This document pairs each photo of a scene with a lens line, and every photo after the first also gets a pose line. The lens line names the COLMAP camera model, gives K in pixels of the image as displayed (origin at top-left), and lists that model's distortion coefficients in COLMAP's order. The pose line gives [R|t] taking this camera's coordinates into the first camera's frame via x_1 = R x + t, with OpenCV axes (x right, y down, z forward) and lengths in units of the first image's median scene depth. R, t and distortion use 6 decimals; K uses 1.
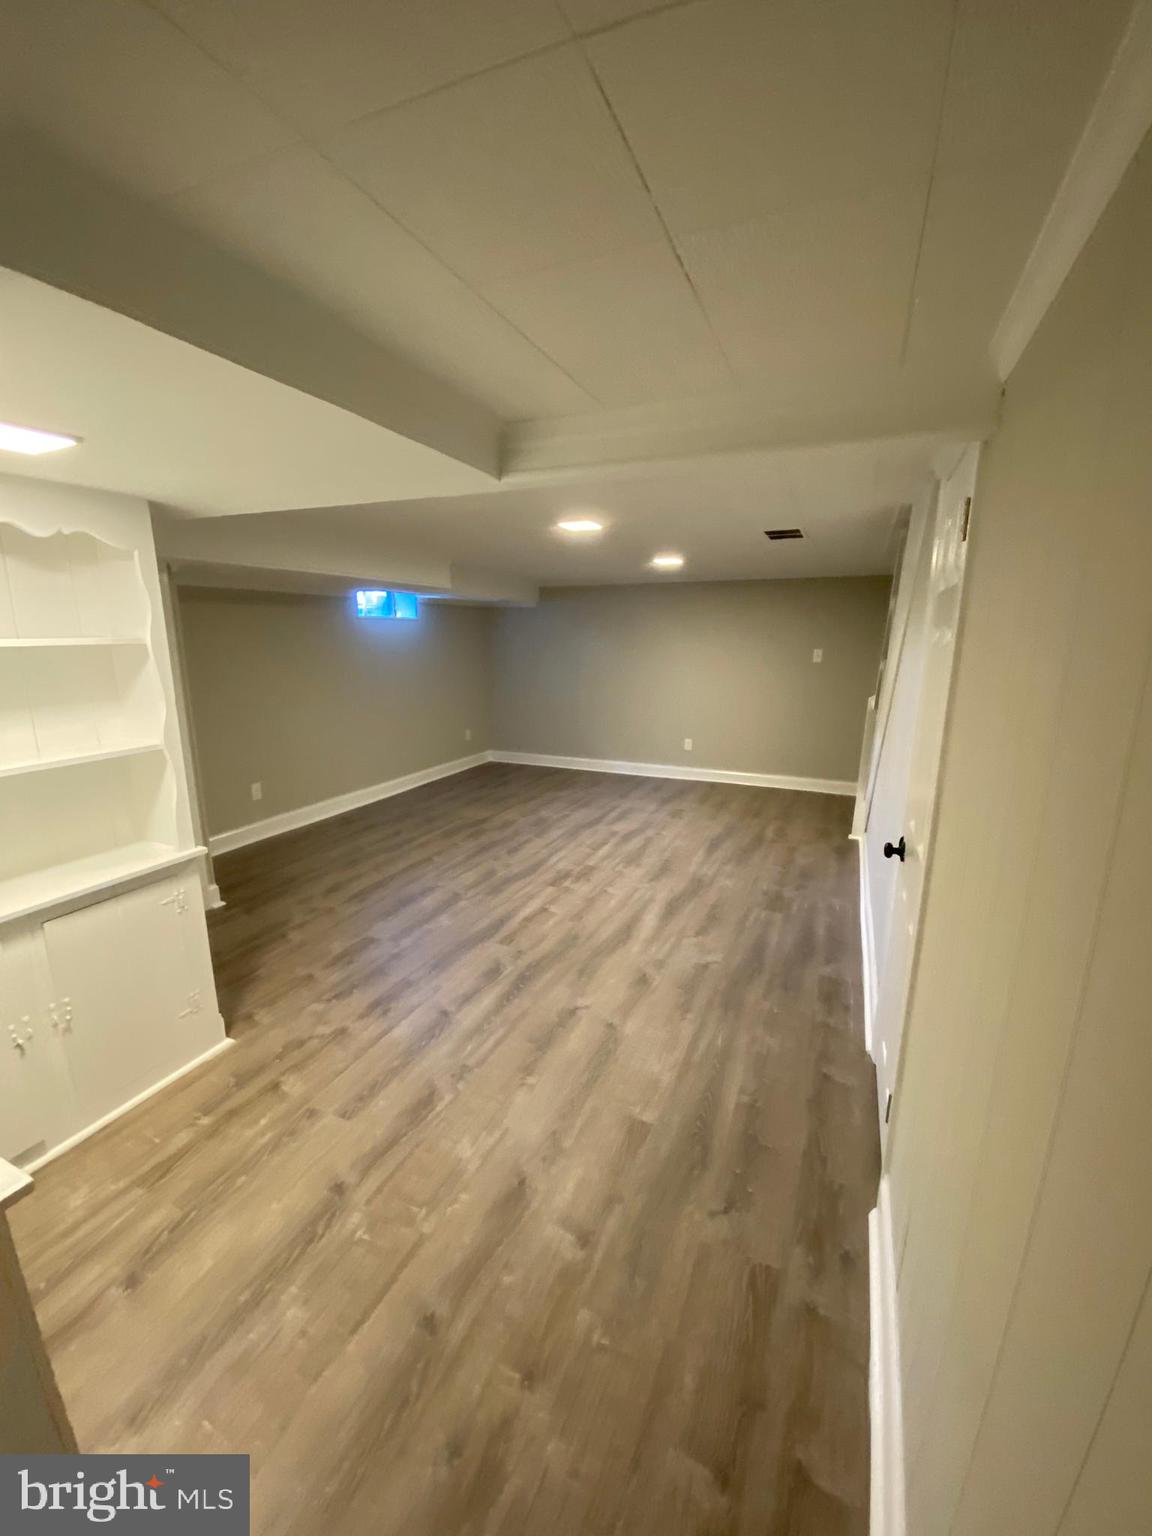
lens RADIAL K [[637.4, 0, 557.9], [0, 637.4, 778.4], [0, 0, 1]] dist [0.021682, -0.018119]
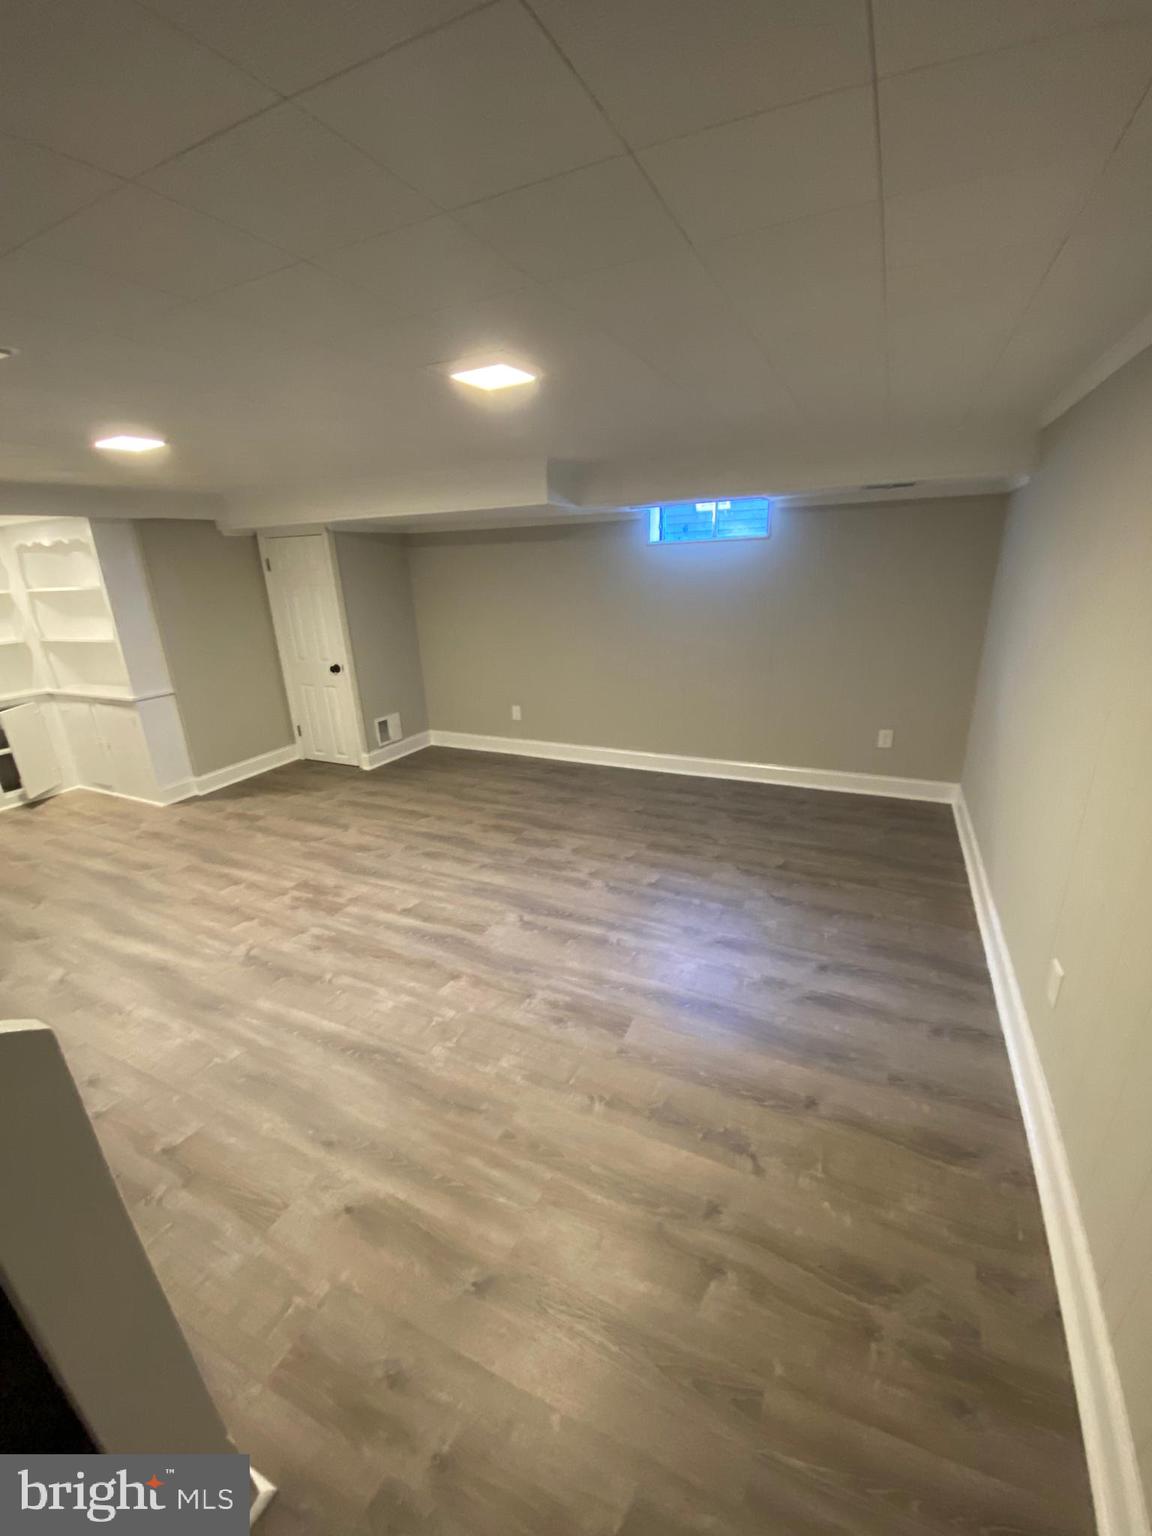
lens RADIAL K [[612.5, 0, 575.0], [0, 612.5, 763.3], [0, 0, 1]] dist [0.021209, -0.022859]
pose [[-0.016921, 0.317840, -0.947994, 0.702420], [-0.183192, 0.931094, 0.315443, -0.305252], [0.982932, 0.179002, 0.042471, 1.283245]]
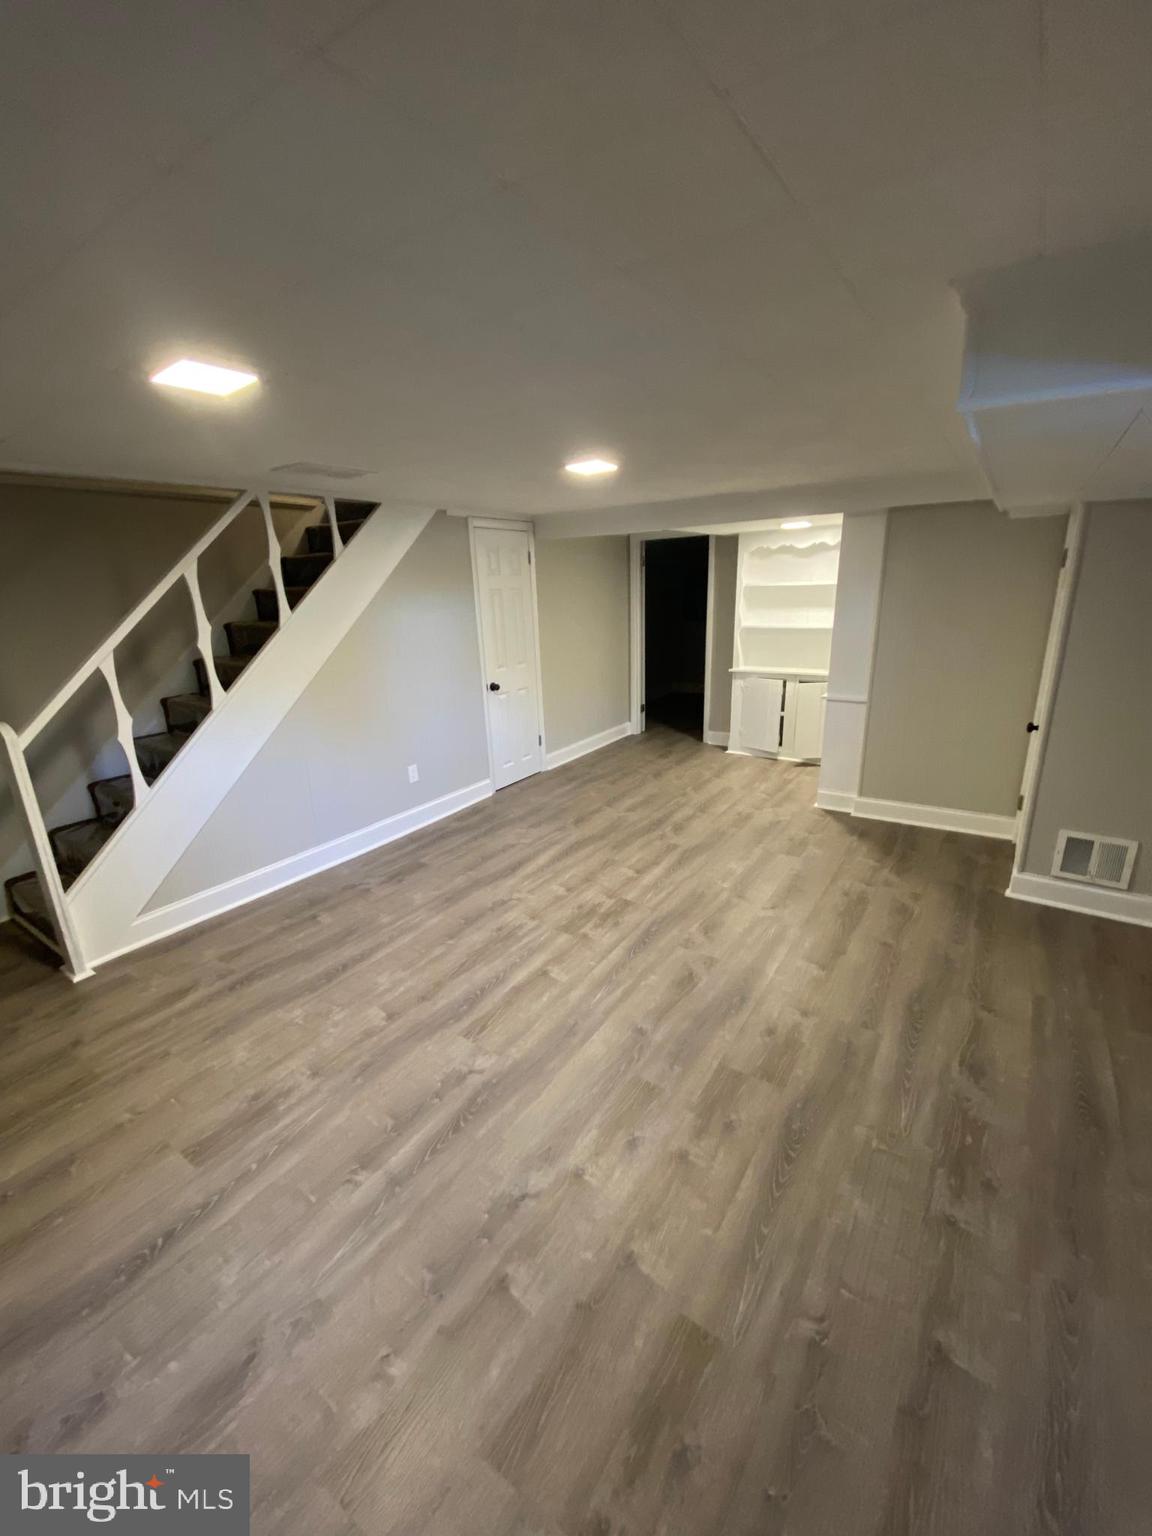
lens RADIAL K [[612.5, 0, 575.0], [0, 612.5, 763.3], [0, 0, 1]] dist [0.021209, -0.022859]
pose [[-0.986902, -0.016161, 0.160509, -0.066432], [0.063917, 0.874370, 0.481033, -0.370787], [-0.148118, 0.484991, -0.861884, 1.588850]]
